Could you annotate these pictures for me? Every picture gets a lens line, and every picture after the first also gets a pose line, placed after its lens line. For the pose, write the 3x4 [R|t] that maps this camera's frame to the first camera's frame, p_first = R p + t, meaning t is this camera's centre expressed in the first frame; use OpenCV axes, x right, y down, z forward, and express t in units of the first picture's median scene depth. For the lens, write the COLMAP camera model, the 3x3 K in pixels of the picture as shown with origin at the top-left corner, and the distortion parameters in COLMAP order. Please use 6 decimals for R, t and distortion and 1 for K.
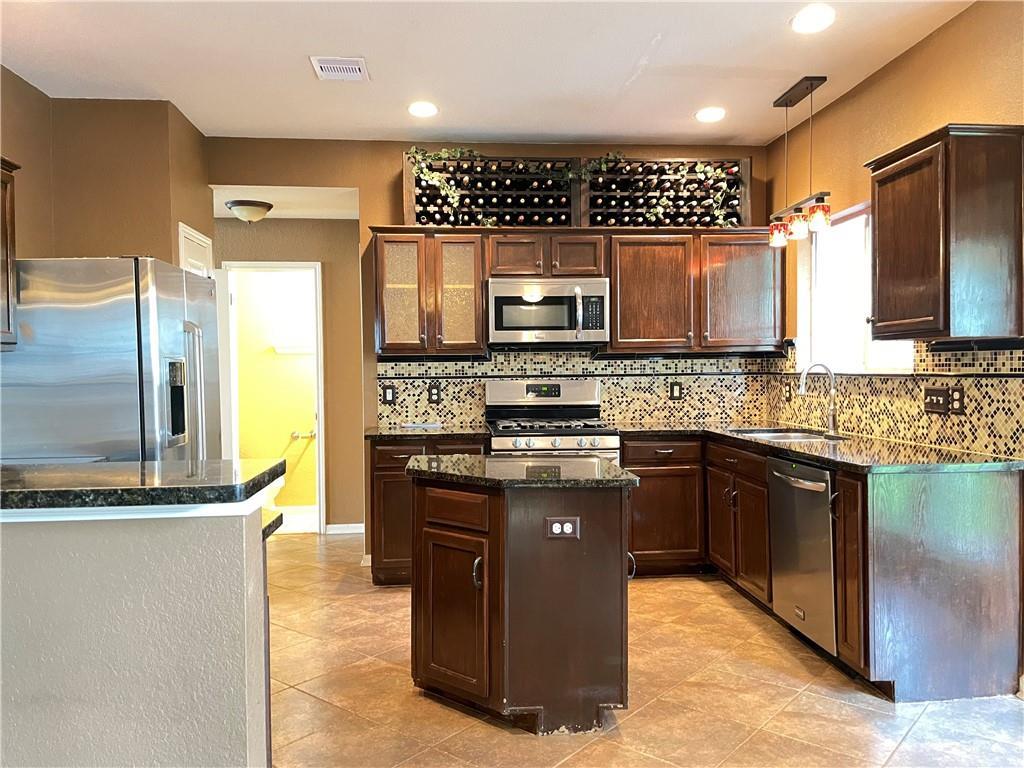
lens RADIAL K [[771.7, 0, 512.0], [0, 771.7, 384.0], [0, 0, 1]] dist [0.107084, -0.131114]
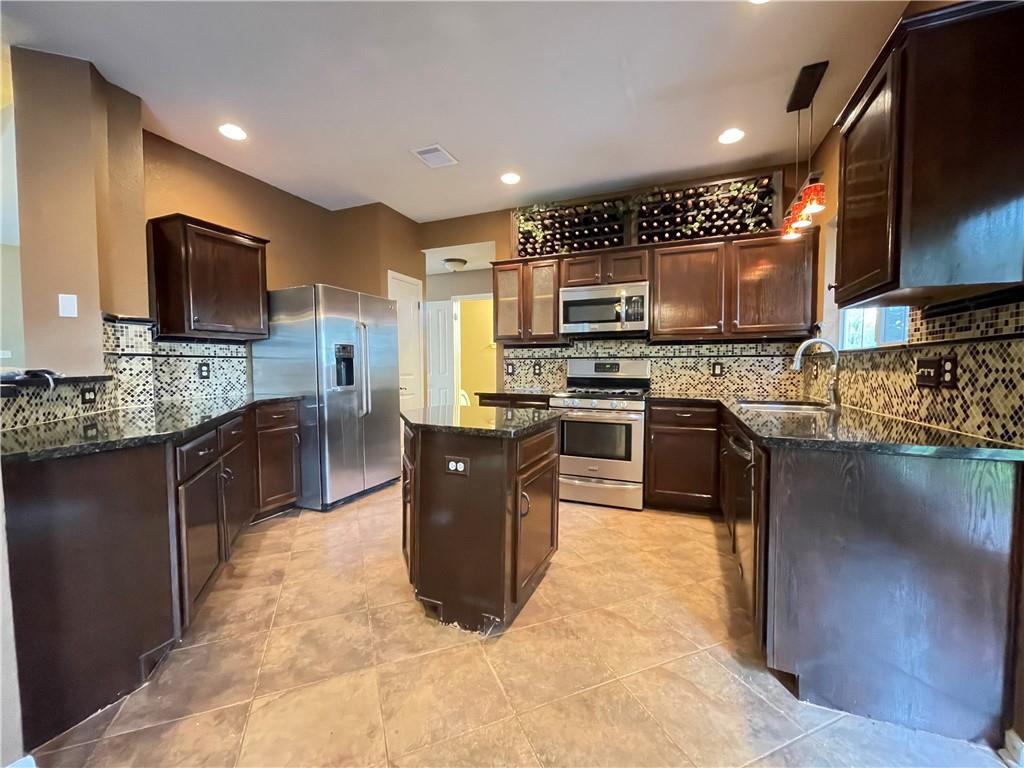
lens RADIAL K [[411.0, 0, 505.6], [0, 411.0, 385.4], [0, 0, 1]] dist [-0.001233, 0.000301]
pose [[0.882182, 0.030966, -0.469890, 0.255976], [-0.017056, 0.999282, 0.033831, 0.020971], [0.470600, -0.021831, 0.882076, 0.276756]]
